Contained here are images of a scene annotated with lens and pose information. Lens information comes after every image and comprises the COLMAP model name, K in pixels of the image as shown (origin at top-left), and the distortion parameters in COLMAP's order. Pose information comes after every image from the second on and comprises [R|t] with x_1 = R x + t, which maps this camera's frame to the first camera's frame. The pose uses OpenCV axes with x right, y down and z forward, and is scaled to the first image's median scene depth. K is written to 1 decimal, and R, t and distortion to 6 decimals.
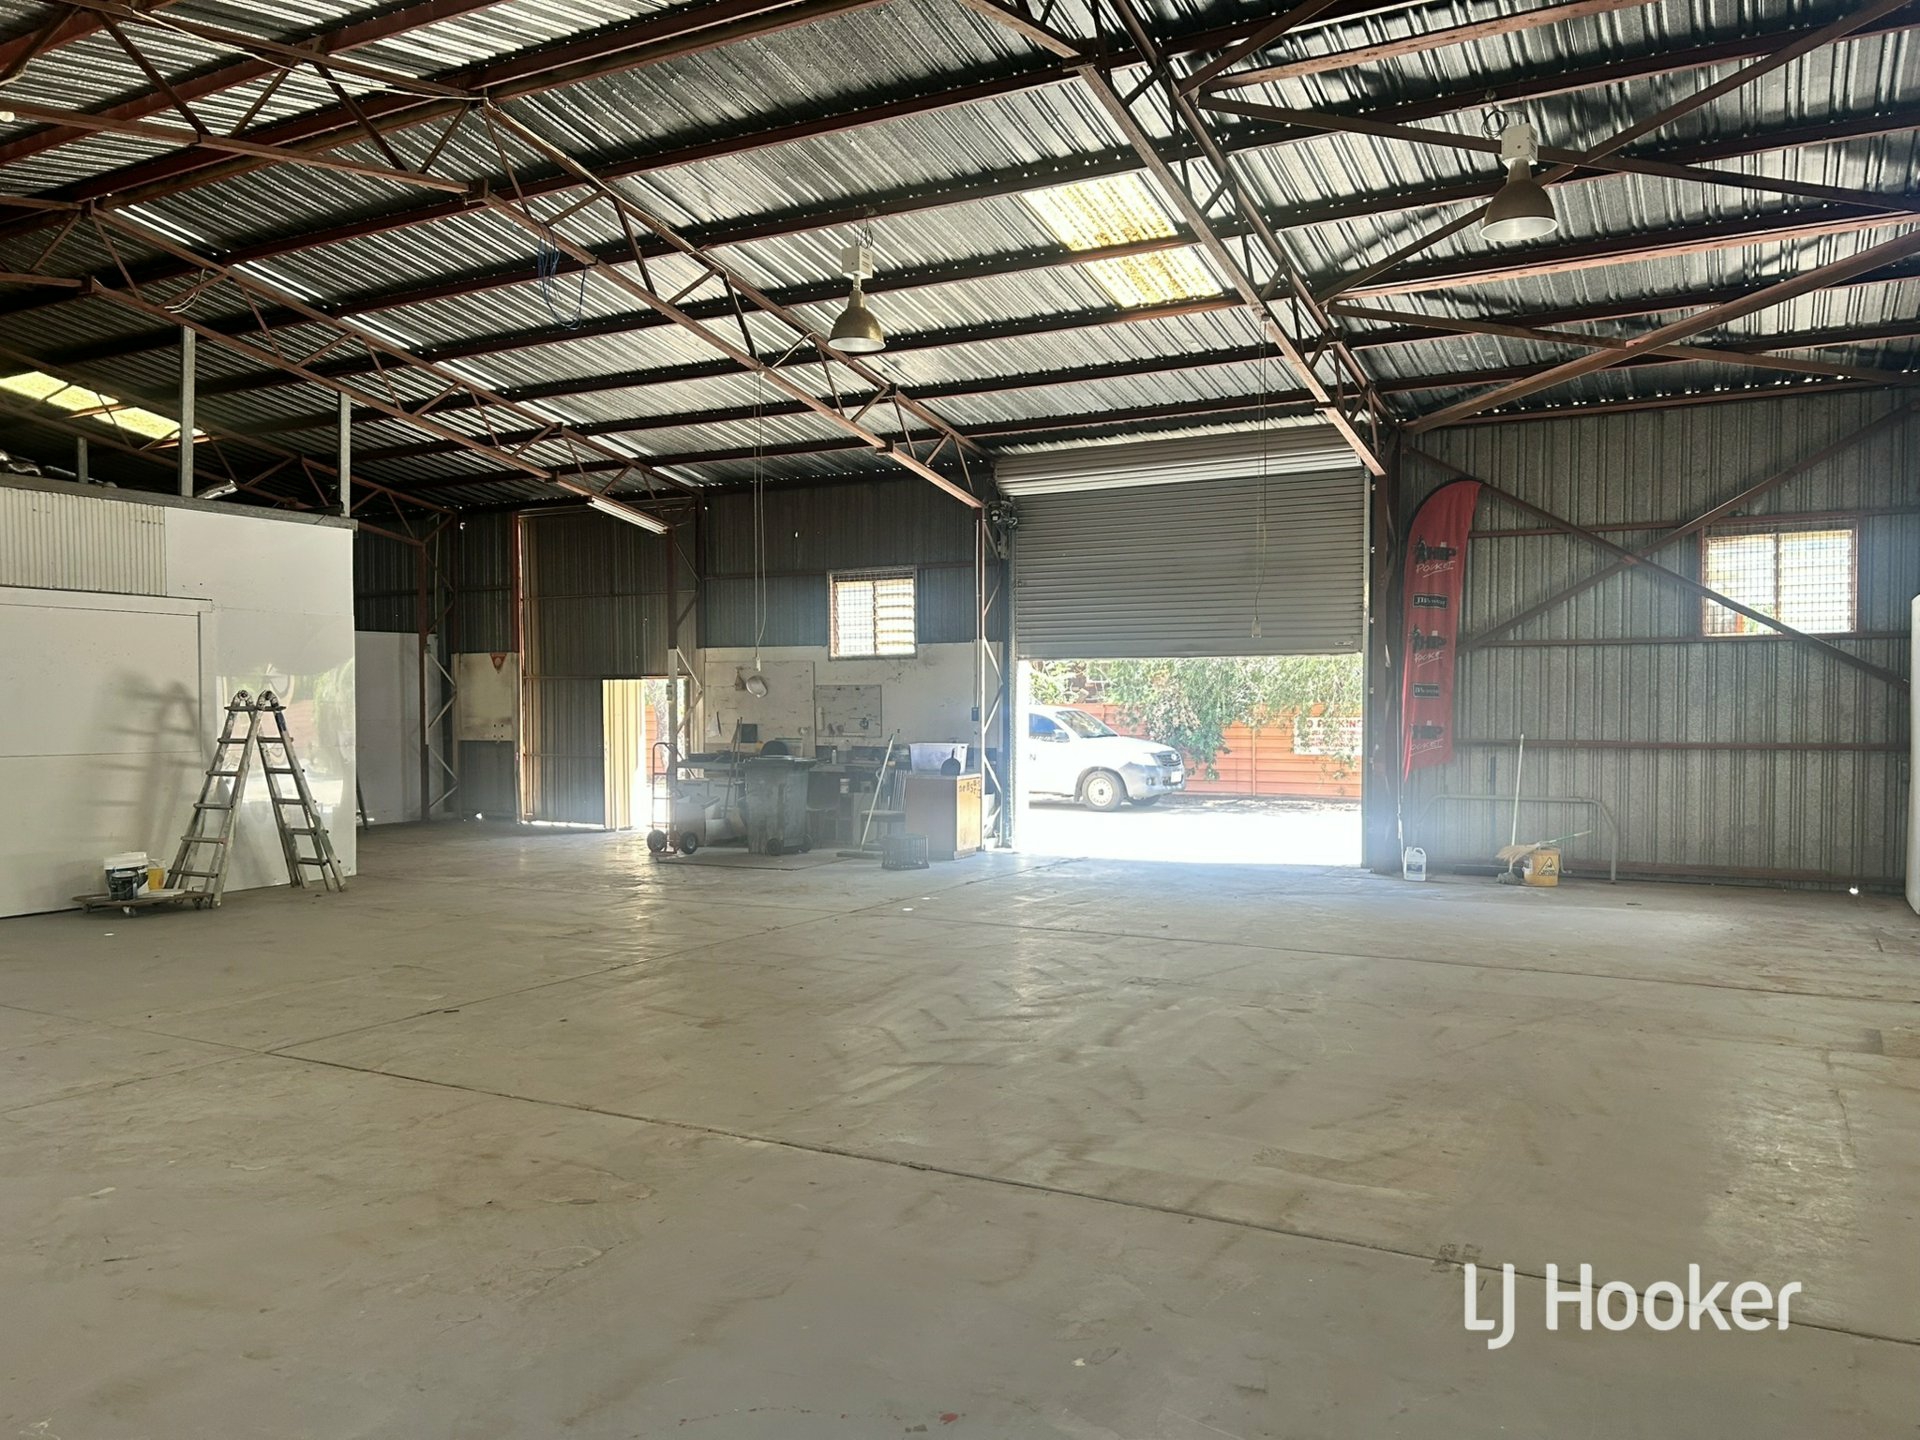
lens RADIAL K [[1425.1, 0, 968.1], [0, 1425.1, 727.6], [0, 0, 1]] dist [0.092523, -0.102502]
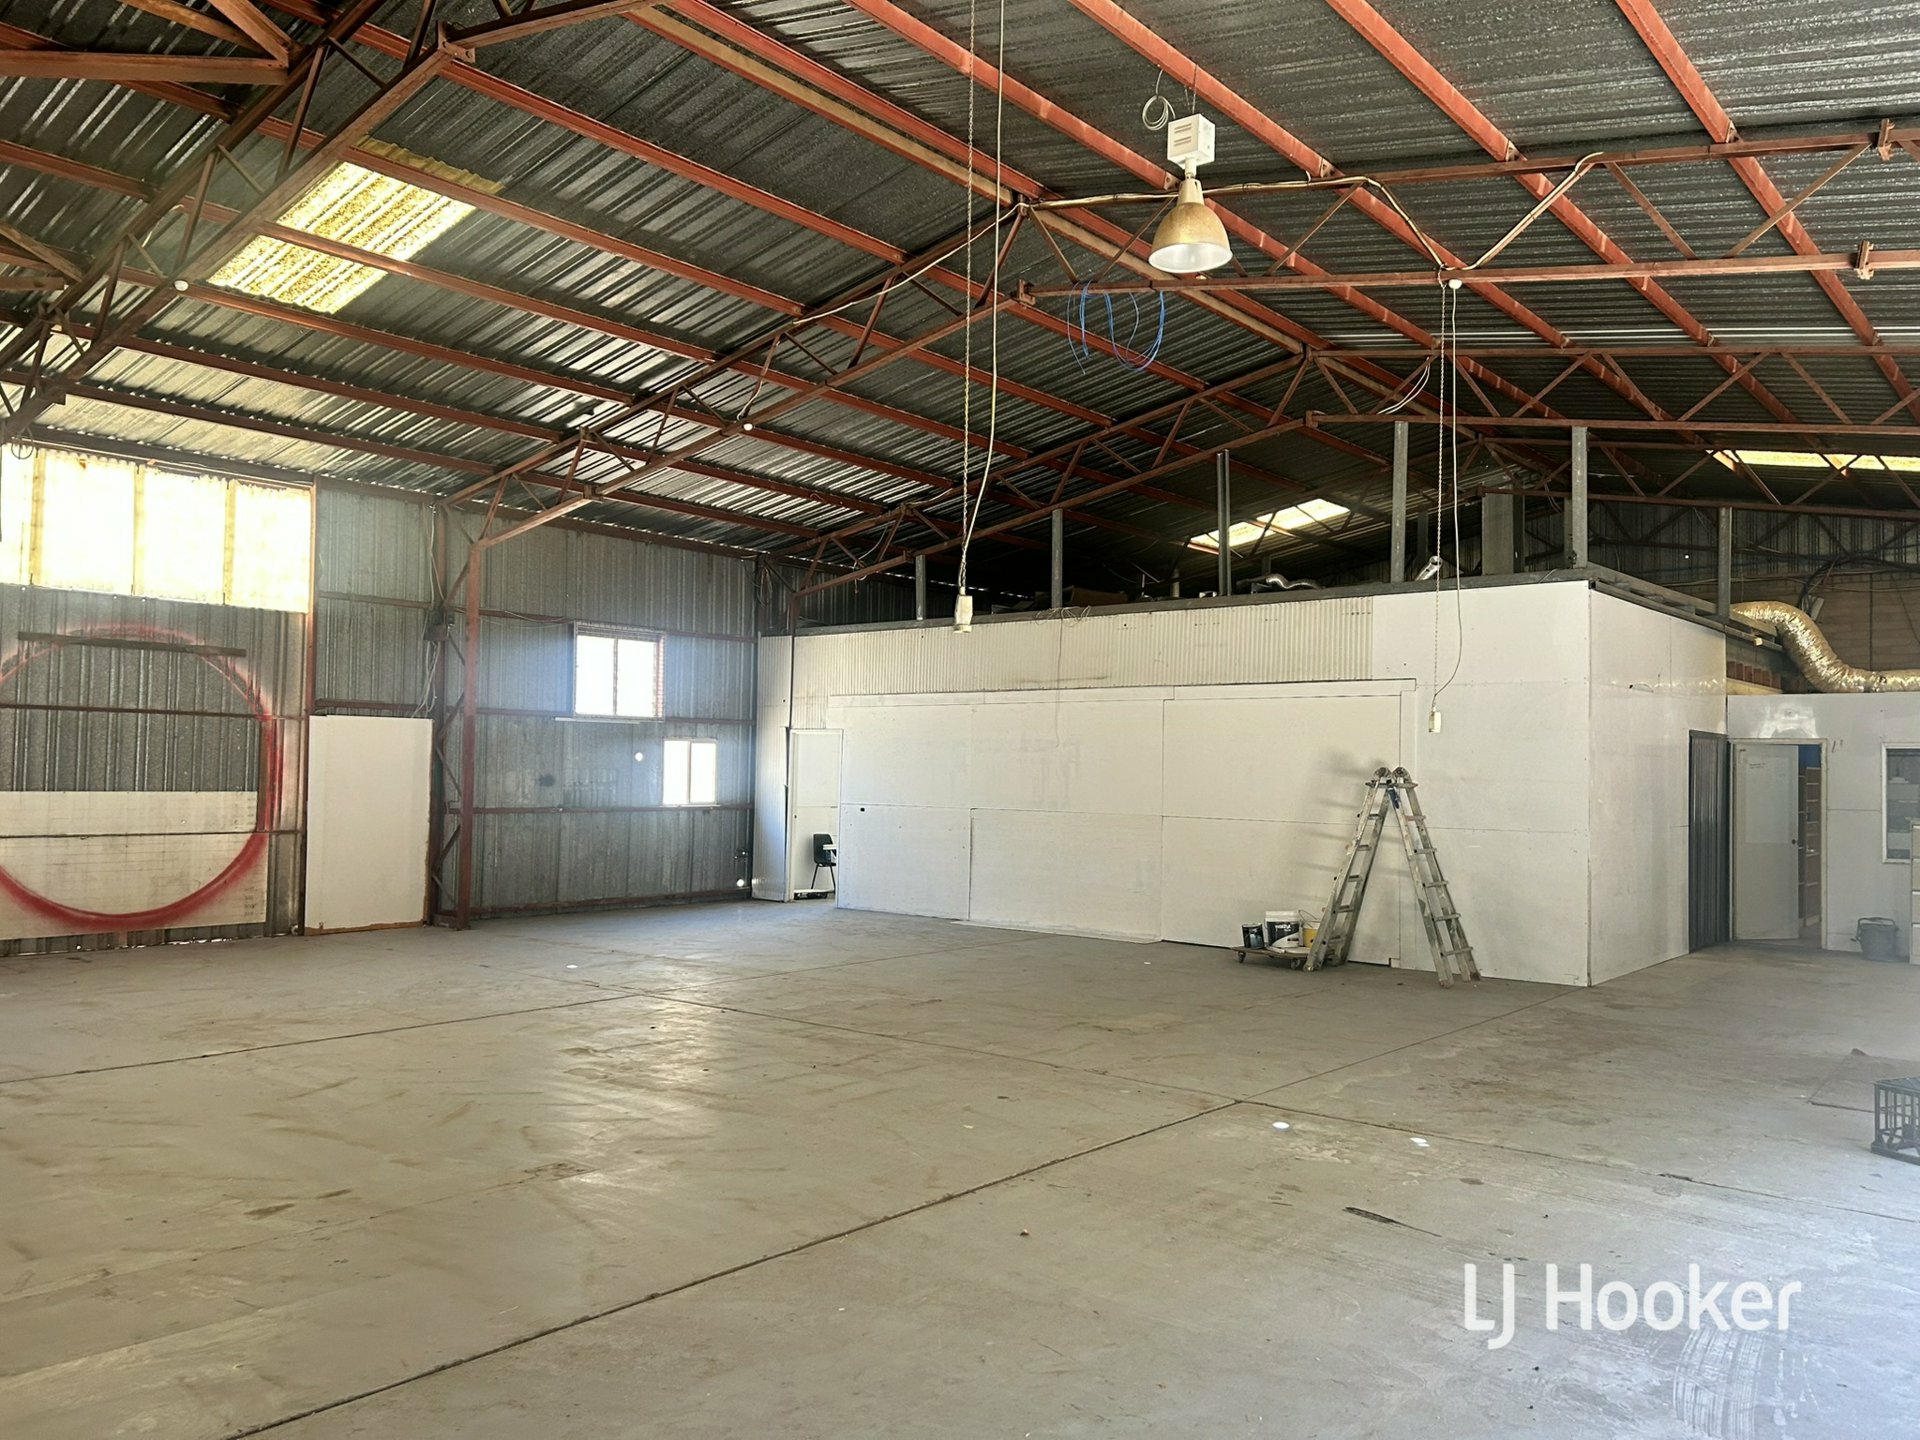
lens RADIAL K [[1425.1, 0, 968.1], [0, 1425.1, 727.6], [0, 0, 1]] dist [0.092523, -0.102502]
pose [[-0.218513, -0.035969, -0.975171, 0.552803], [-0.029029, 0.999118, -0.030347, -0.014465], [0.975402, 0.021677, -0.219364, 0.958264]]
